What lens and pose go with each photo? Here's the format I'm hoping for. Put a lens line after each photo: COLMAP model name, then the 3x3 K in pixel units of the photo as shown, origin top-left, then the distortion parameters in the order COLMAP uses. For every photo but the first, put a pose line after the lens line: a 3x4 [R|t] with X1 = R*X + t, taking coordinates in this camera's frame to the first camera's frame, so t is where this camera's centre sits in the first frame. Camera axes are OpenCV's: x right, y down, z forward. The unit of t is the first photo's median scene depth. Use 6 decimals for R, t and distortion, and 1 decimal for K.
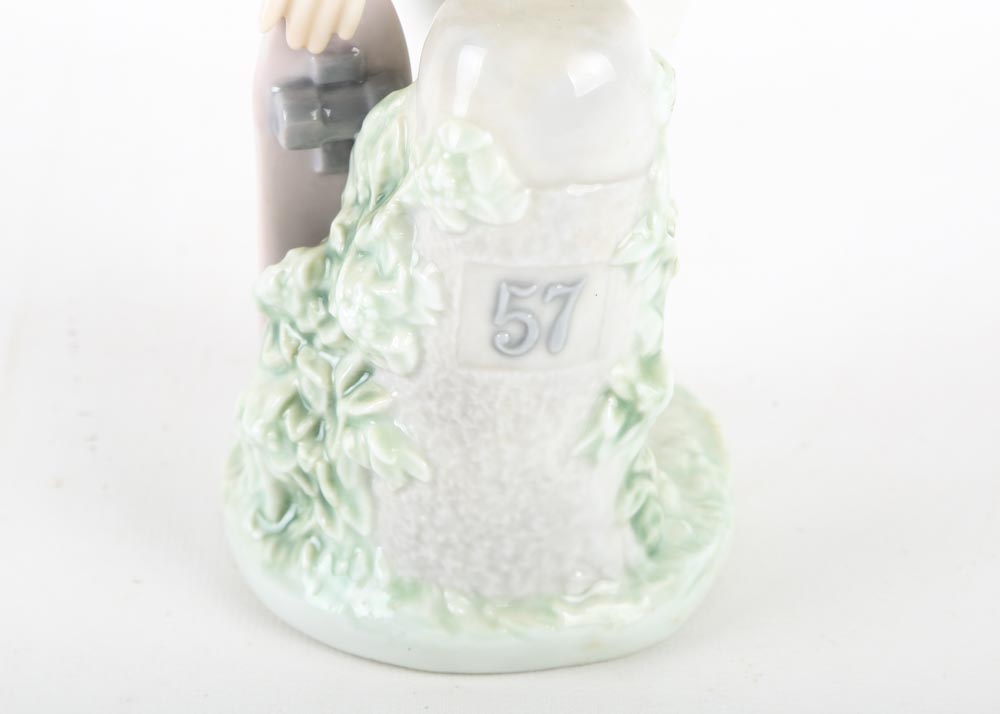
lens RADIAL K [[3628.3, 0, 500.0], [0, 3628.3, 357.0], [0, 0, 1]] dist [0.157803, 1.057665]
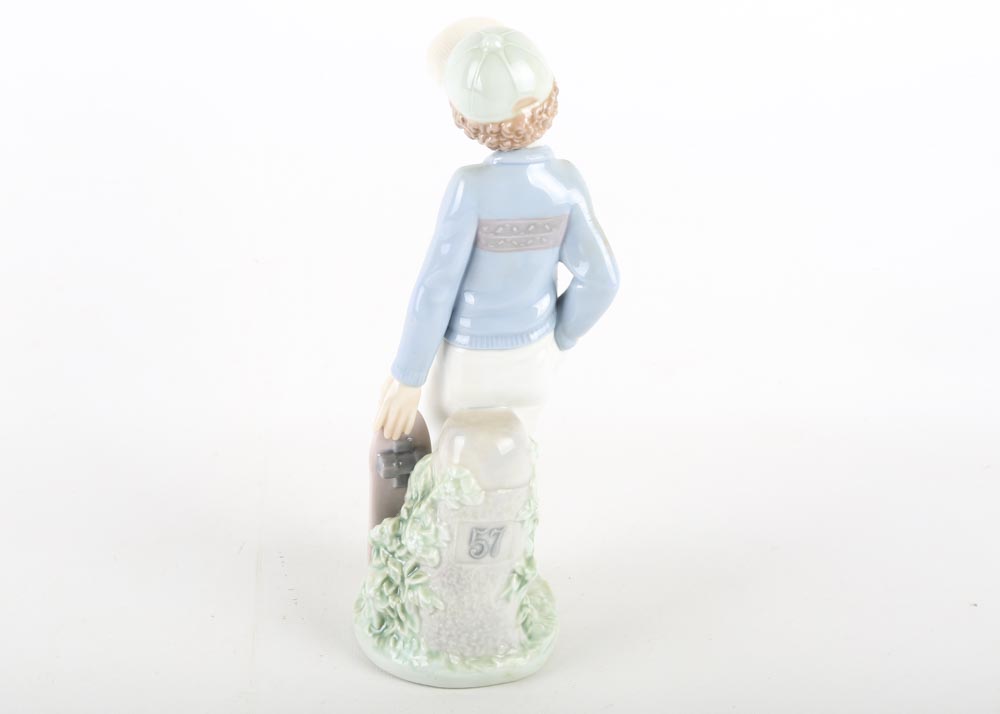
lens RADIAL K [[1744.3, 0, 500.0], [0, 1744.3, 357.0], [0, 0, 1]] dist [-0.048349, -0.060313]
pose [[0.995594, -0.015952, 0.092404, -0.088630], [0.027855, 0.991255, -0.128988, 0.017414], [-0.089538, 0.130994, 0.987331, -0.209985]]
